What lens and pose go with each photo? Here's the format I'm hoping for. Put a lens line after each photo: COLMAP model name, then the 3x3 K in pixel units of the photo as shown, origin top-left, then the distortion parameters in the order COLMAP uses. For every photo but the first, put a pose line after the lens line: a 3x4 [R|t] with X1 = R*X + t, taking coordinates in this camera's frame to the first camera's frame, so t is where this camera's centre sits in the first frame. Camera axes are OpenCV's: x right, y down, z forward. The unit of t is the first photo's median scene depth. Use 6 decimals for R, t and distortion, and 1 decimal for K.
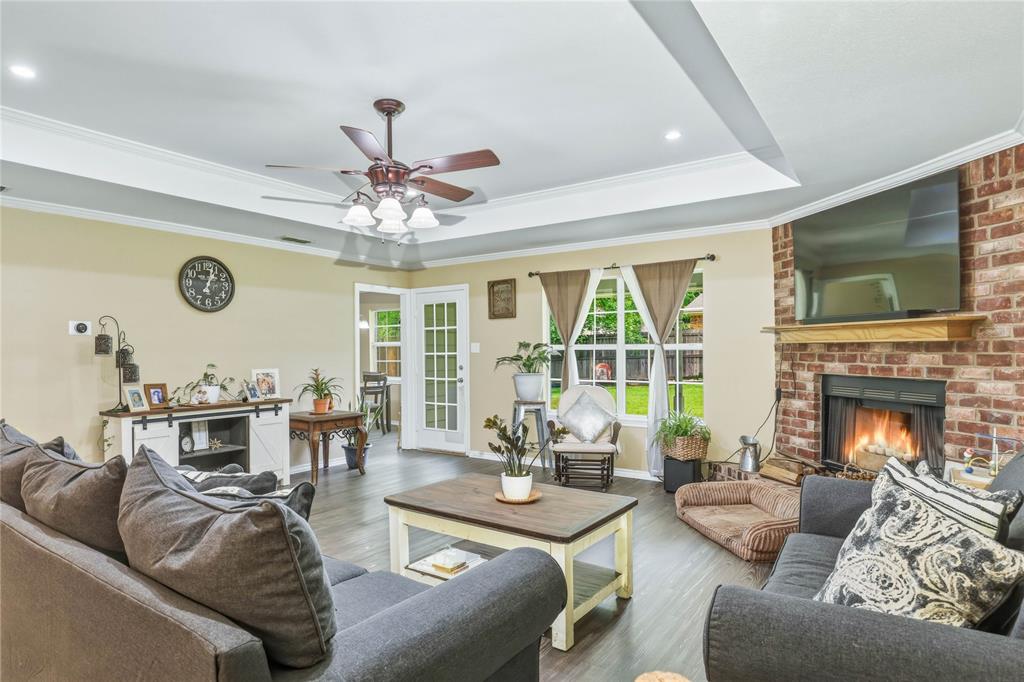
lens RADIAL K [[576.9, 0, 486.6], [0, 576.9, 354.2], [0, 0, 1]] dist [-0.000173, 0.000409]
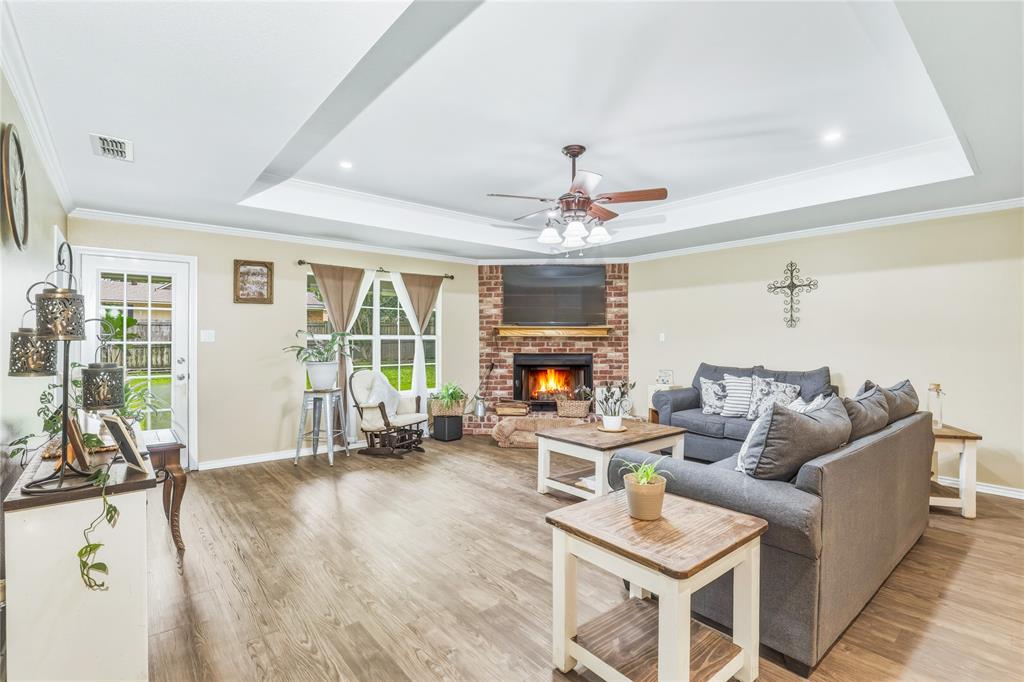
lens RADIAL K [[493.4, 0, 501.1], [0, 493.4, 338.9], [0, 0, 1]] dist [-0.001769, -0.019280]
pose [[0.243501, 0.007631, 0.969871, -0.977376], [0.005142, 0.999945, -0.009159, 0.002728], [-0.969887, 0.007217, 0.243449, 0.690965]]
